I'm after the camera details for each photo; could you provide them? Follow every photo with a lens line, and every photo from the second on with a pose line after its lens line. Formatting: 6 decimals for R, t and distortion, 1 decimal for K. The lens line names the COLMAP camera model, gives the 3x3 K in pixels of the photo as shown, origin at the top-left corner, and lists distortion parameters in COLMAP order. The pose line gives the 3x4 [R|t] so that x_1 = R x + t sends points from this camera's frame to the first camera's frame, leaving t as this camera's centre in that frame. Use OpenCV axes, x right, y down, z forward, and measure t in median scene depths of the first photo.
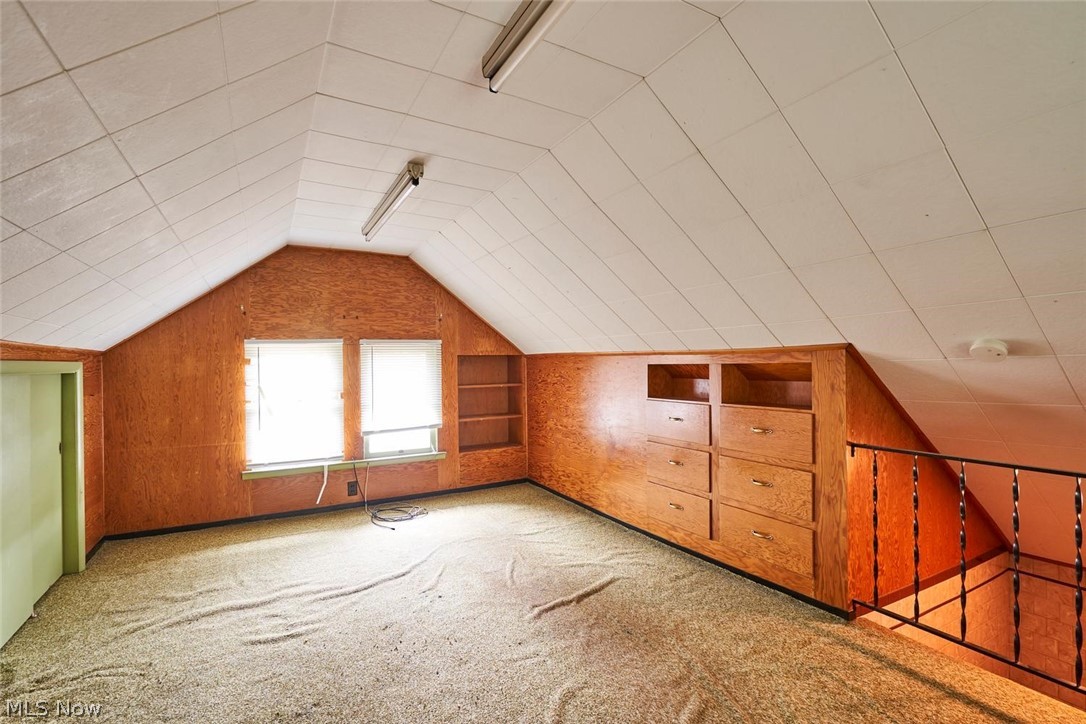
lens RADIAL K [[501.1, 0, 545.2], [0, 501.1, 362.6], [0, 0, 1]] dist [0.002404, -0.000182]
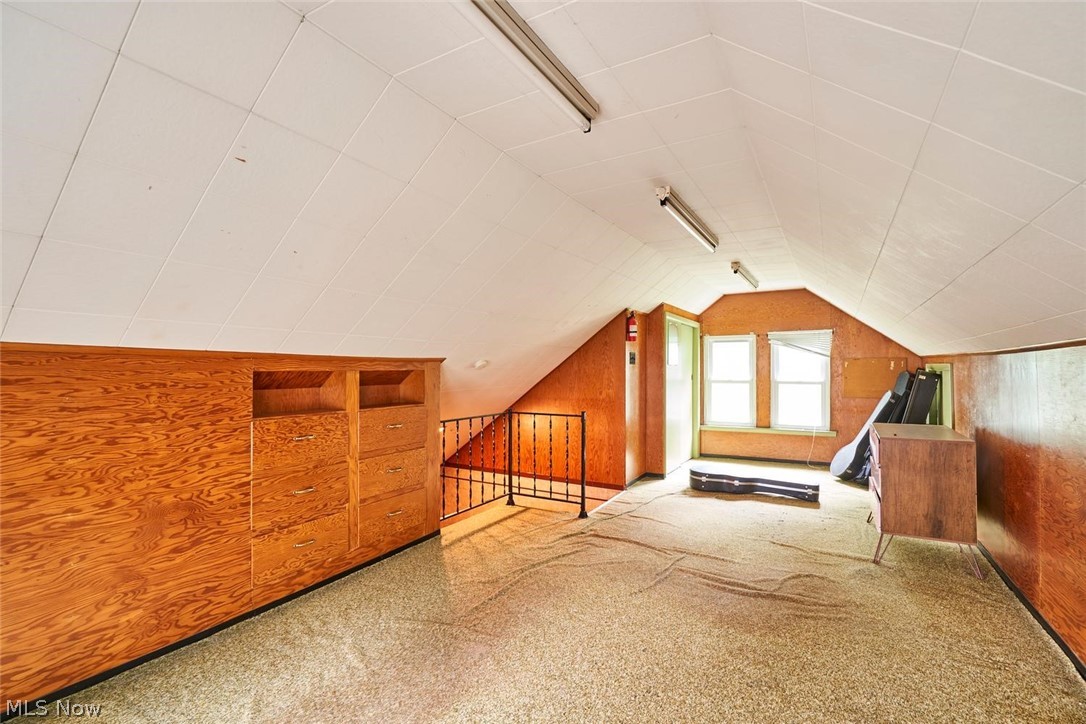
lens RADIAL K [[501.1, 0, 543.0], [0, 501.1, 366.0], [0, 0, 1]] dist [0.002404, -0.000182]
pose [[-0.508752, 0.012868, 0.860817, -0.766692], [0.000588, 0.999893, -0.014600, 0.008206], [-0.860913, -0.006921, -0.508705, 1.270548]]
